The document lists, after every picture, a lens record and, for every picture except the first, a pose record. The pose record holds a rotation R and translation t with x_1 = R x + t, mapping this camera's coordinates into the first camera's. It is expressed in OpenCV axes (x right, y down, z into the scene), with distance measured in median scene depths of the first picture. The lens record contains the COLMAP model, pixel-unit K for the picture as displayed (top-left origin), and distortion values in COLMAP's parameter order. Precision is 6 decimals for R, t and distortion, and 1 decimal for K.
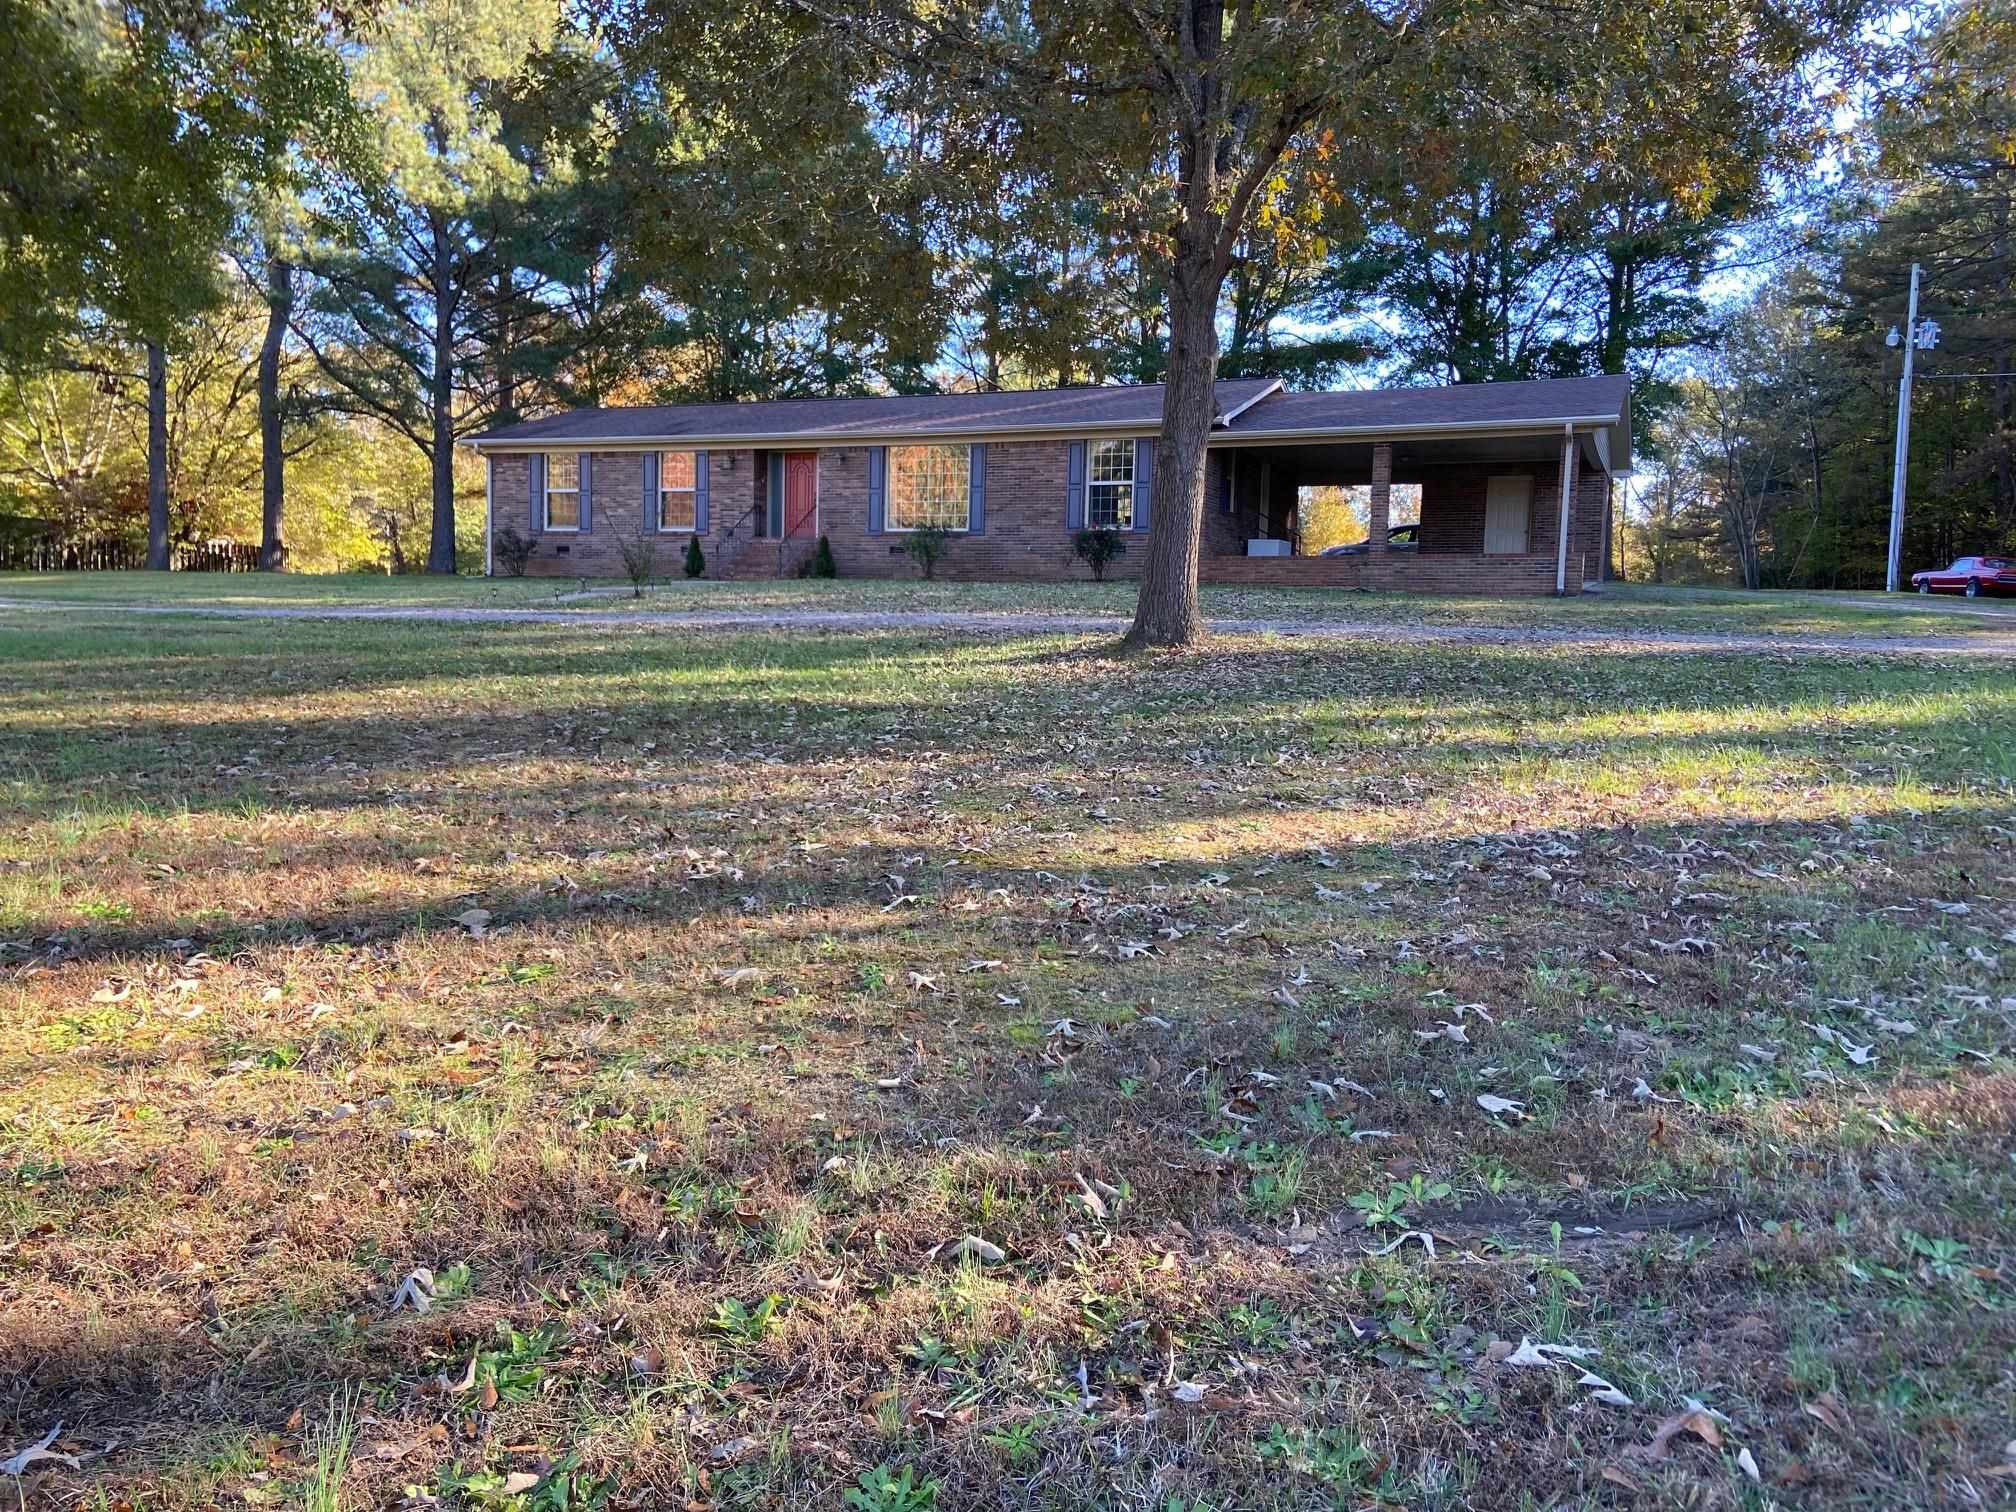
lens RADIAL K [[1518.7, 0, 1008.0], [0, 1518.7, 756.0], [0, 0, 1]] dist [0.113488, -0.175441]
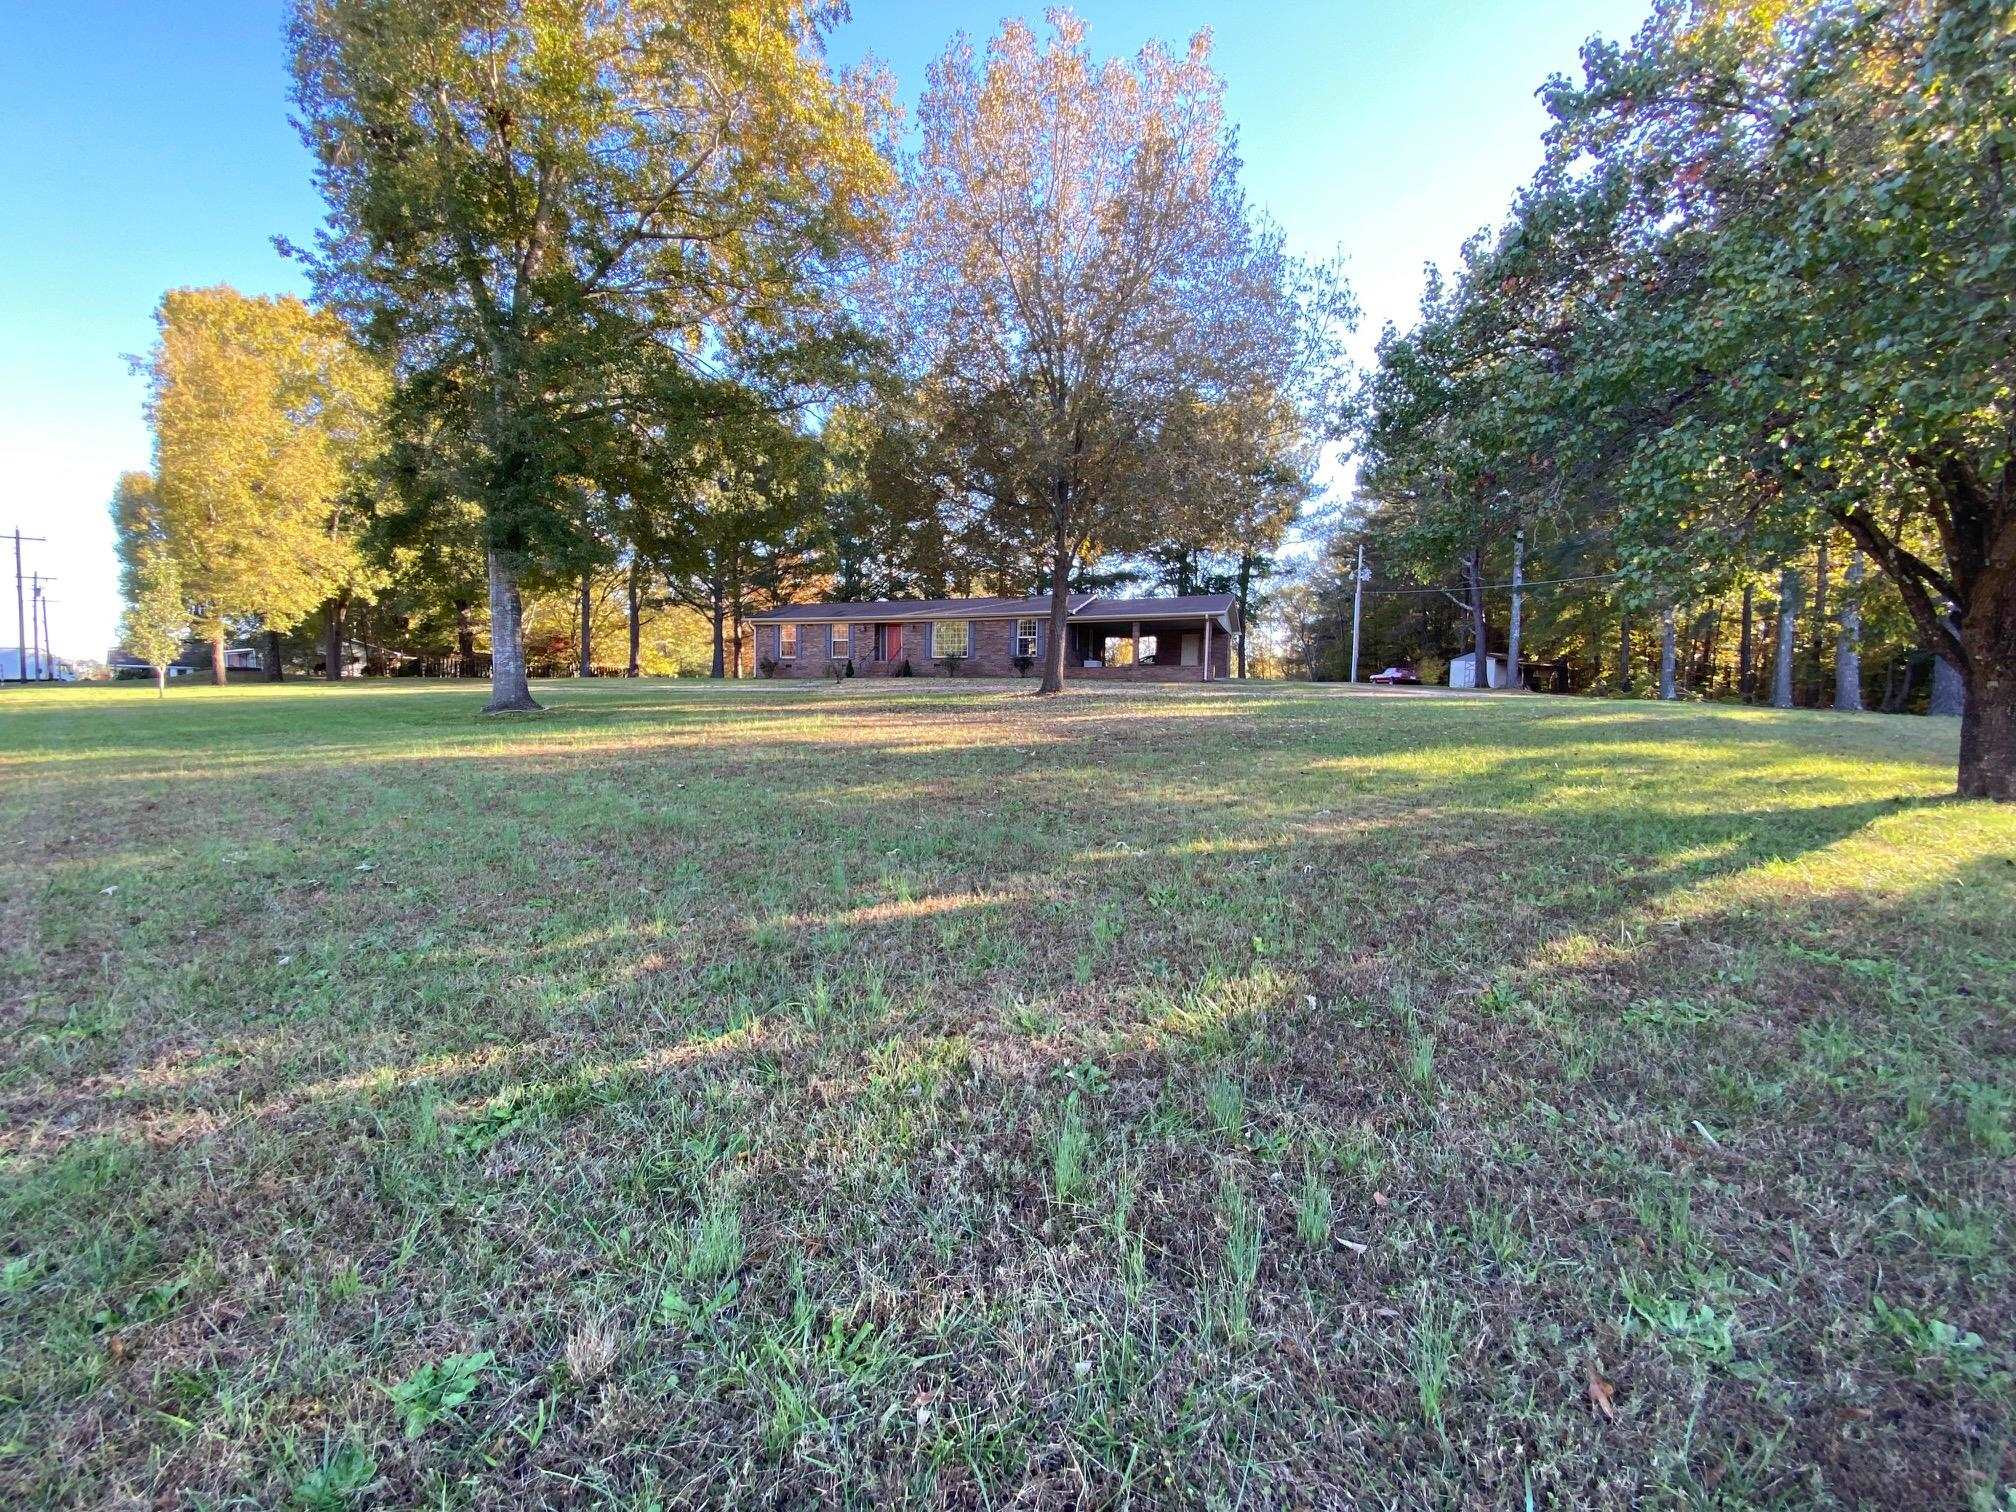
lens RADIAL K [[811.1, 0, 1002.1], [0, 811.1, 754.2], [0, 0, 1]] dist [0.031441, -0.029584]
pose [[0.998919, -0.008254, 0.045753, -0.025814], [0.009592, 0.999531, -0.029093, 0.034160], [-0.045492, 0.029500, 0.998529, -0.216969]]
